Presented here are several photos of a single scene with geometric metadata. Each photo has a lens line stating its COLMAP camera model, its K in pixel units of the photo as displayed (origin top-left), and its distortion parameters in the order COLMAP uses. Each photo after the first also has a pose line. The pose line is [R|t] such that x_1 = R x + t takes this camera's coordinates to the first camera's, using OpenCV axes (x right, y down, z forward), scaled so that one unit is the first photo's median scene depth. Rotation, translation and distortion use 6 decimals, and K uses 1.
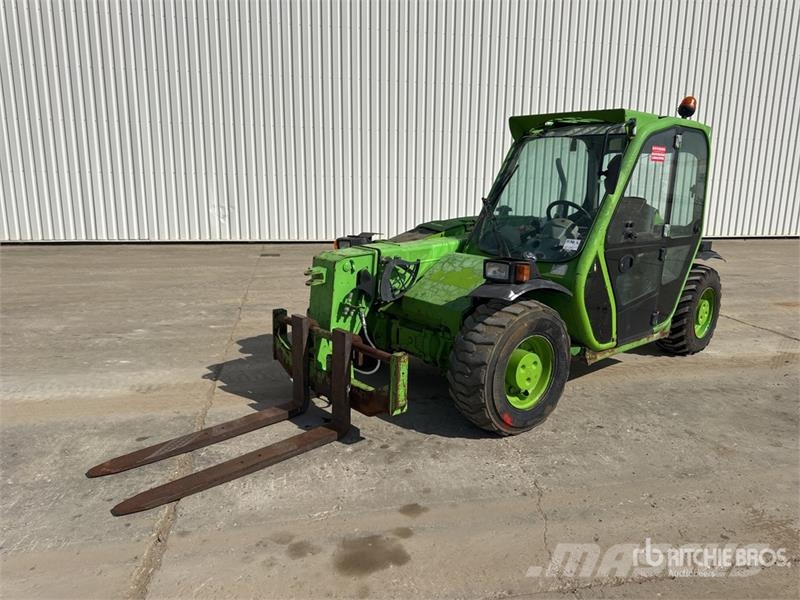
lens RADIAL K [[568.2, 0, 402.8], [0, 568.2, 305.1], [0, 0, 1]] dist [0.041571, -0.051864]
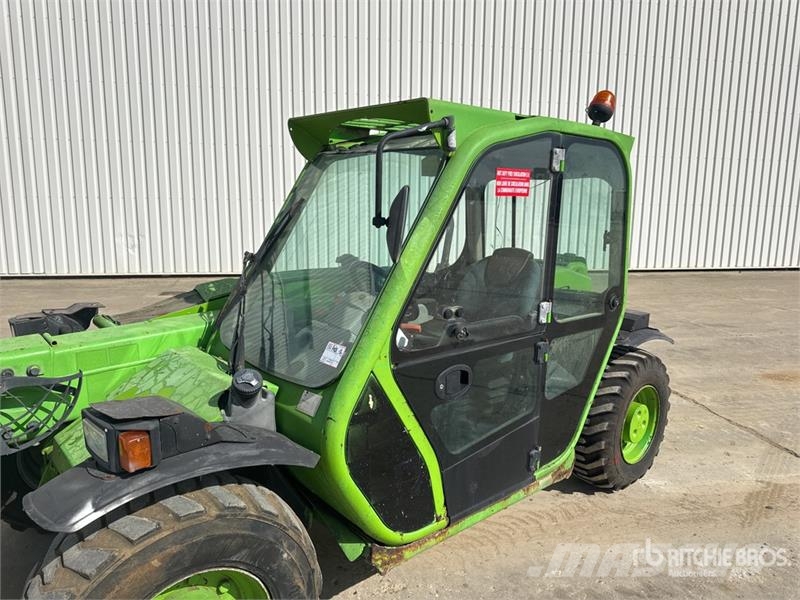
lens RADIAL K [[568.2, 0, 405.6], [0, 568.2, 301.0], [0, 0, 1]] dist [0.041571, -0.051864]
pose [[0.999963, 0.001217, -0.008517, 0.311626], [-0.001551, 0.999224, -0.039348, -0.114468], [0.008462, 0.039360, 0.999189, 0.405772]]
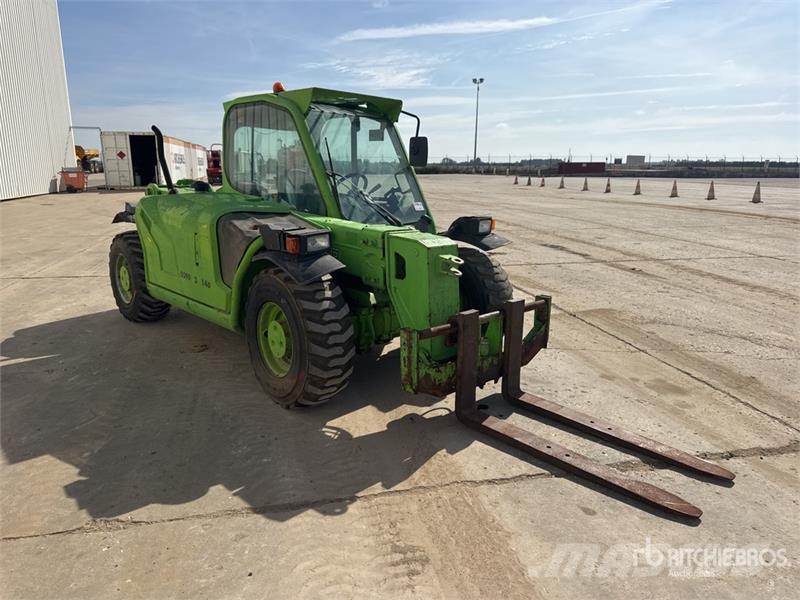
lens RADIAL K [[621.3, 0, 398.4], [0, 621.3, 300.8], [0, 0, 1]] dist [0.033263, 0.002215]
pose [[-0.046502, -0.263459, 0.963549, -0.880701], [0.211080, 0.940220, 0.267267, -0.210664], [-0.976362, 0.215814, 0.011889, 0.913823]]
